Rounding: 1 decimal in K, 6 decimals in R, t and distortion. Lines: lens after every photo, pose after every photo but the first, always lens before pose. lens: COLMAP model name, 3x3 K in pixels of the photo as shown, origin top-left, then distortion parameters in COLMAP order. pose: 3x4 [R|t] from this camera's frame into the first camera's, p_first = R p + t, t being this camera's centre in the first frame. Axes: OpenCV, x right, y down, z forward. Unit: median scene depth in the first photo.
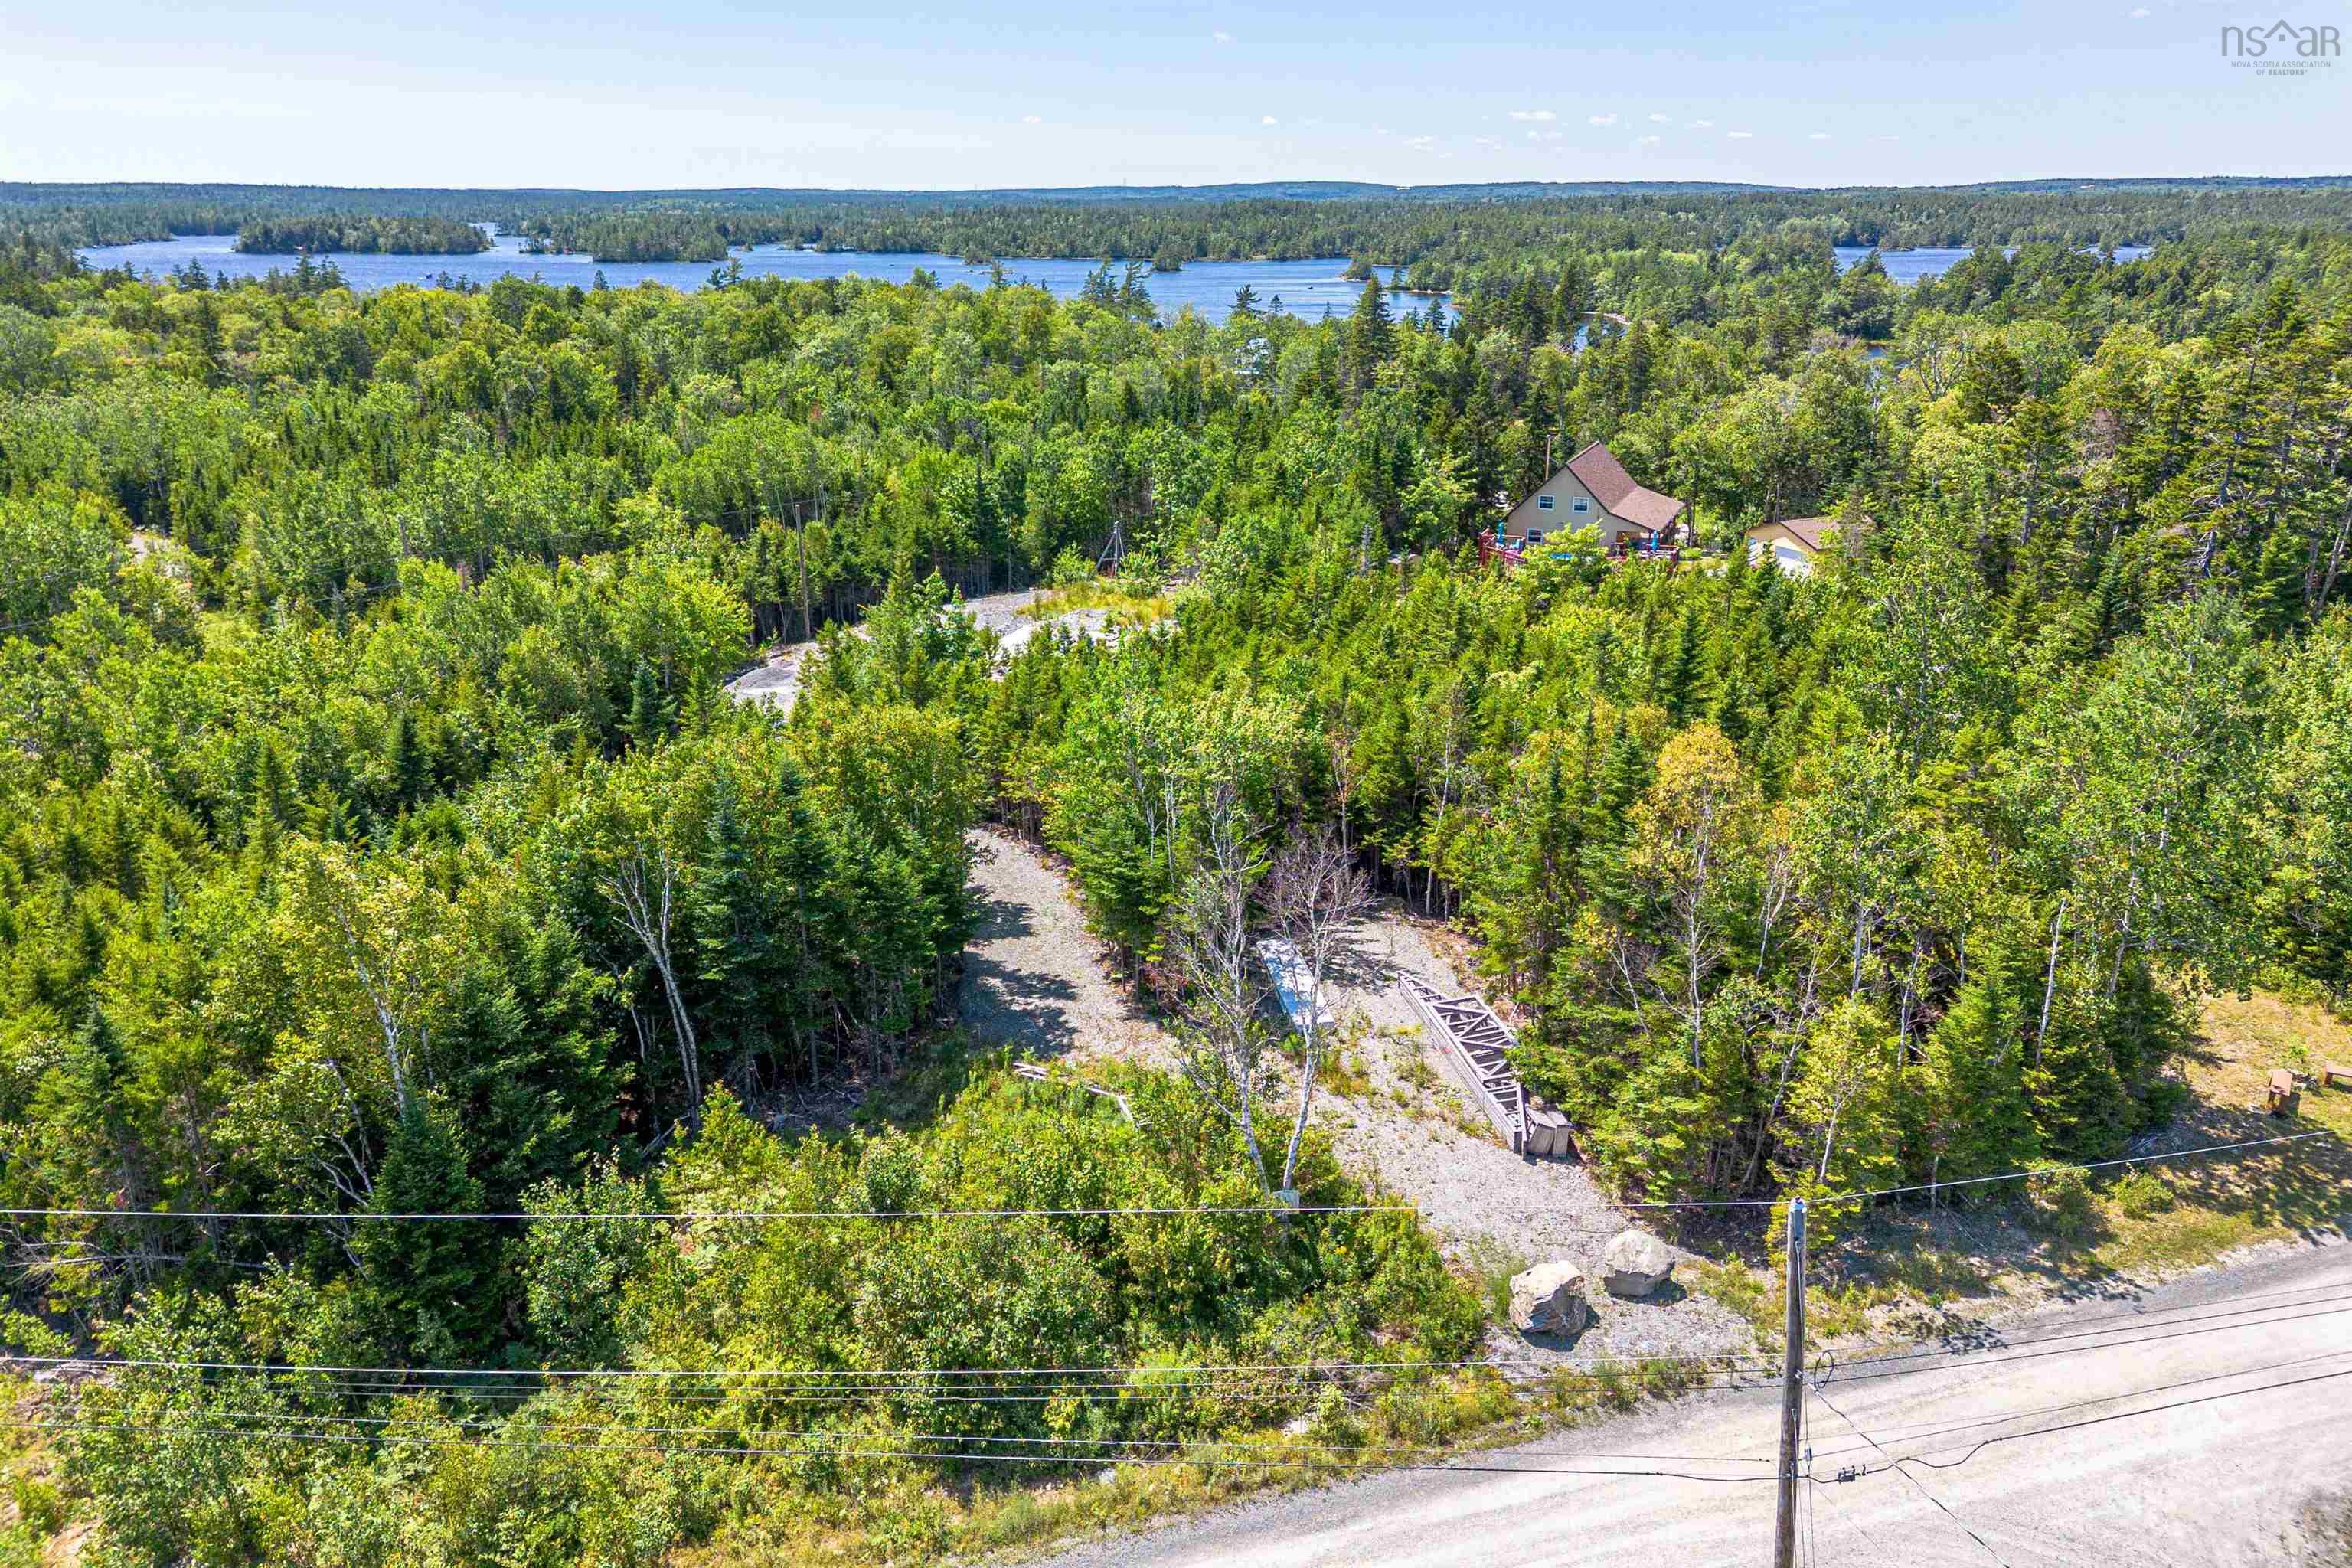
lens RADIAL K [[1680.0, 0, 1196.1], [0, 1680.0, 783.5], [0, 0, 1]] dist [0.090113, -0.095276]
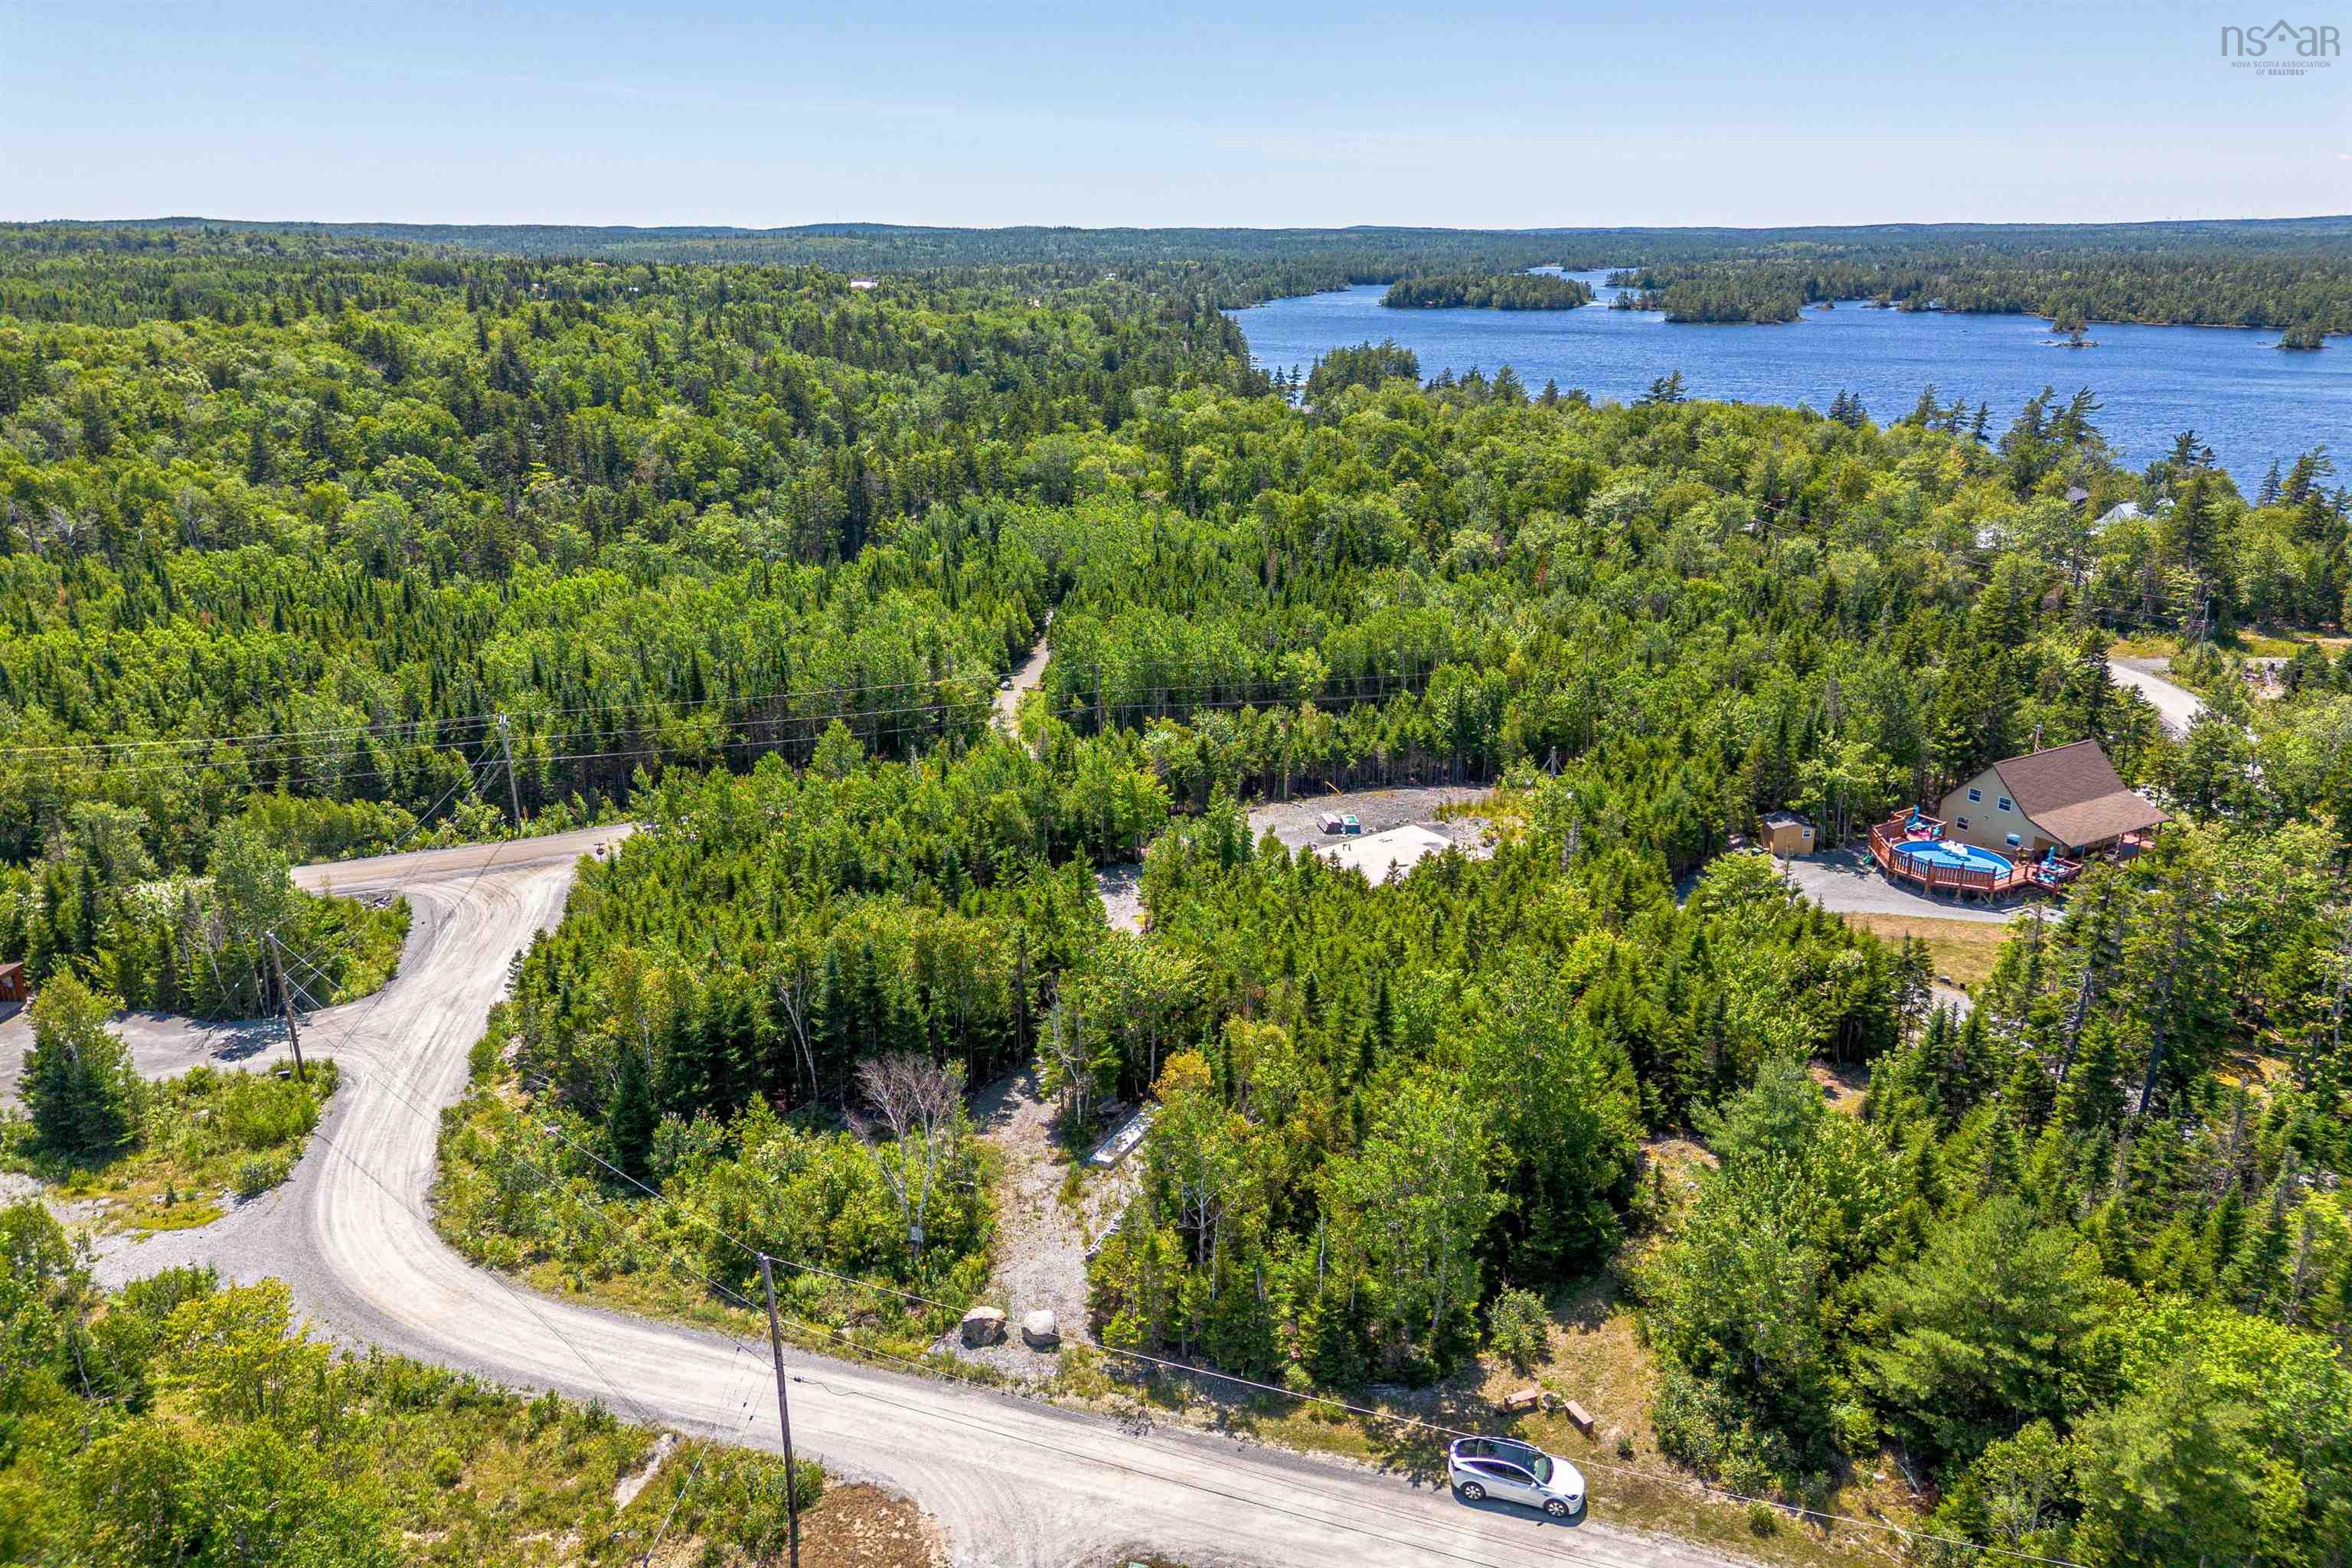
lens RADIAL K [[1695.9, 0, 1191.3], [0, 1695.9, 776.2], [0, 0, 1]] dist [0.079675, -0.077390]
pose [[0.803576, 0.185046, -0.565706, 0.467640], [-0.193257, 0.980066, 0.046067, -0.148788], [0.562954, 0.072308, 0.823319, -0.170761]]
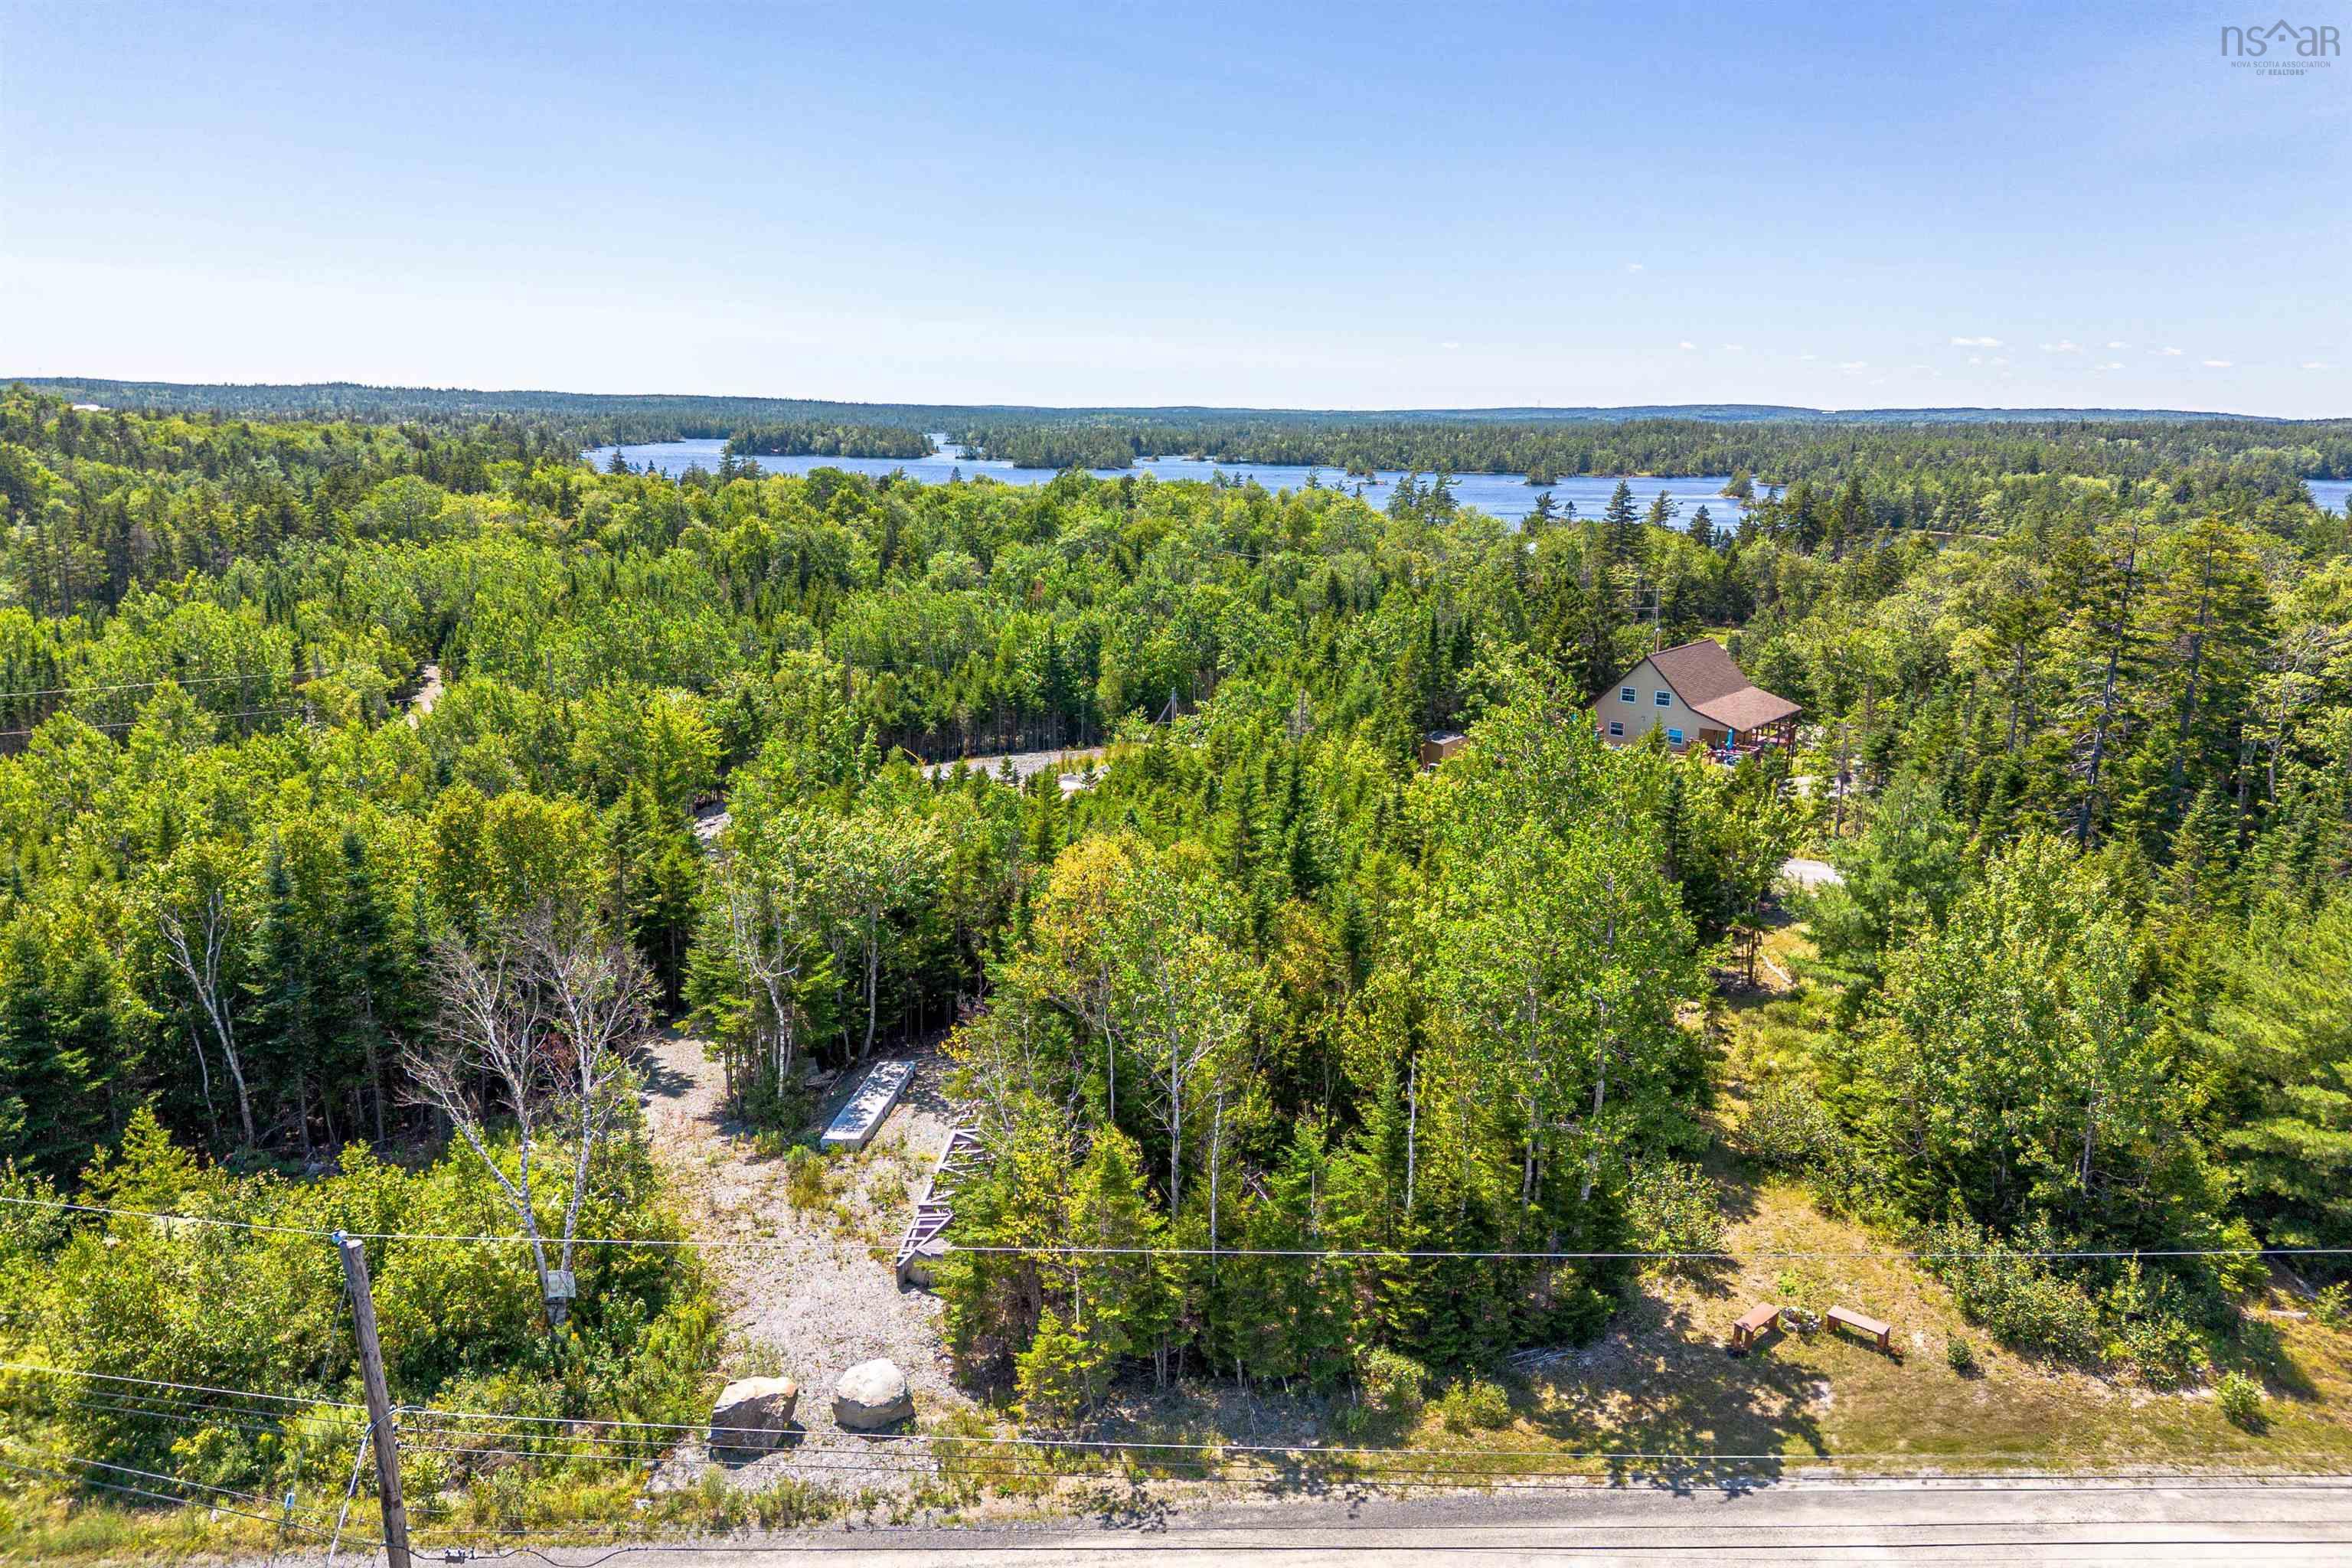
lens RADIAL K [[1676.3, 0, 1204.4], [0, 1676.3, 775.4], [0, 0, 1]] dist [0.079522, -0.070392]
pose [[0.970525, 0.065725, -0.231864, 0.222258], [-0.093848, 0.989219, -0.112418, 0.010667], [0.221976, 0.130865, 0.966230, 0.029296]]
